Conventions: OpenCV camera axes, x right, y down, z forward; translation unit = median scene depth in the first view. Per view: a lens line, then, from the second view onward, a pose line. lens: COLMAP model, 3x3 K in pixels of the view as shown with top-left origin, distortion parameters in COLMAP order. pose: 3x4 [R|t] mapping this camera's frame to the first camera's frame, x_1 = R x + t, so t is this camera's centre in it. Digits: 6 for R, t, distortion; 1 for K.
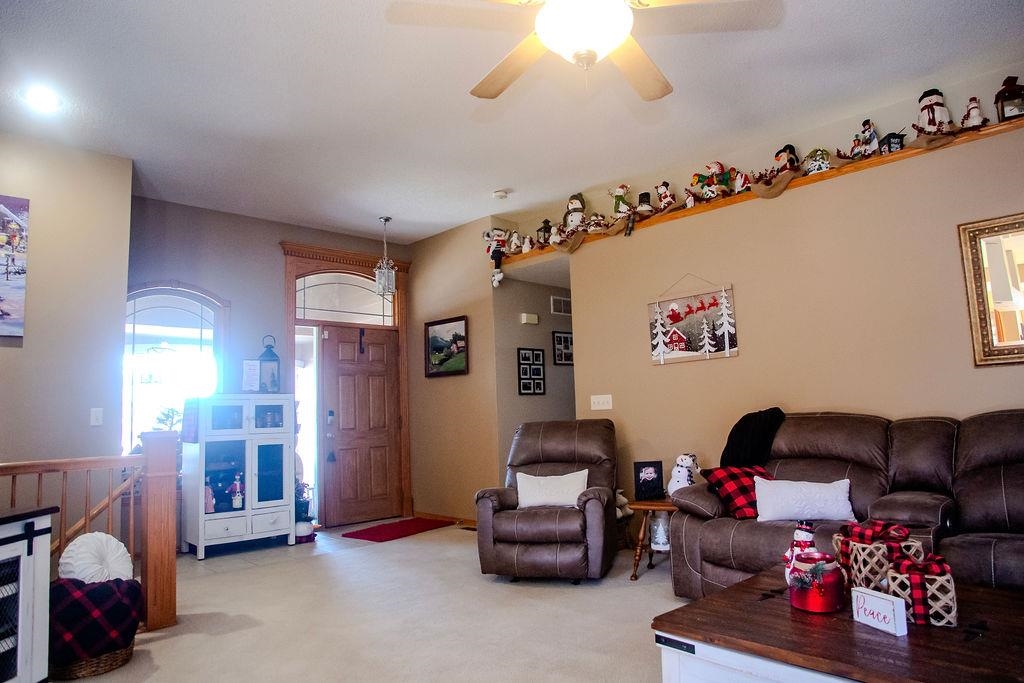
lens RADIAL K [[656.5, 0, 512.0], [0, 656.5, 341.5], [0, 0, 1]] dist [-0.043302, 0.002397]
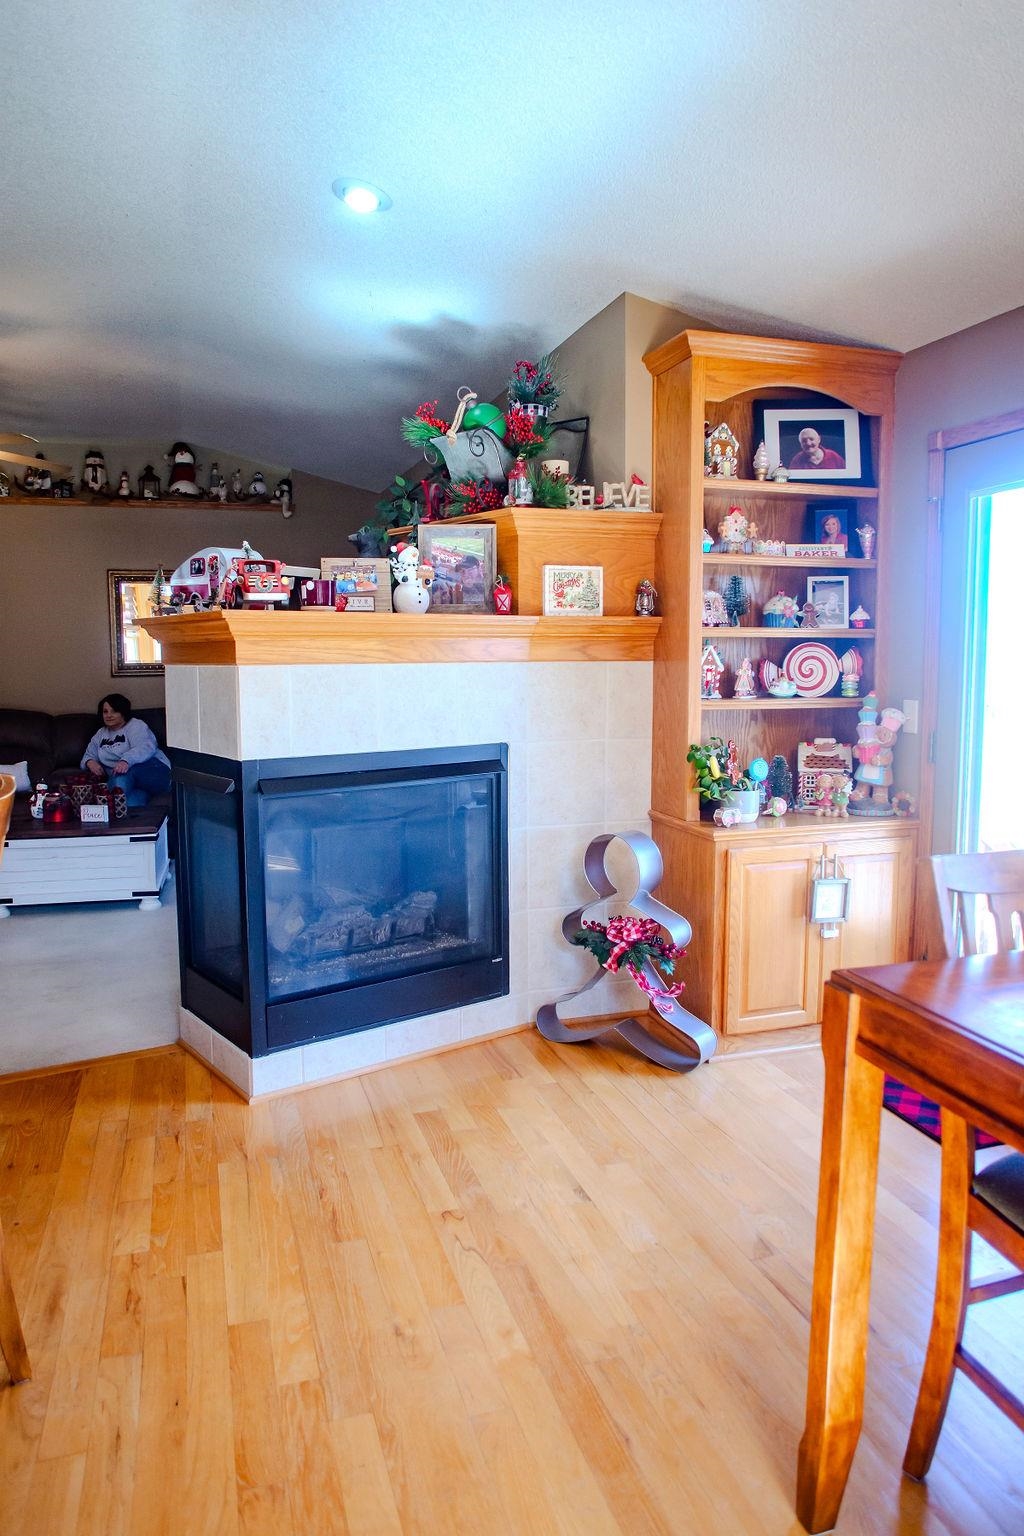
lens RADIAL K [[1021.9, 0, 512.0], [0, 1021.9, 768.0], [0, 0, 1]] dist [-0.073403, 0.000436]
pose [[0.482319, -0.052506, 0.874421, -0.742856], [-0.108872, 0.986870, 0.119311, -0.116349], [-0.869204, -0.152746, 0.470269, -0.766611]]
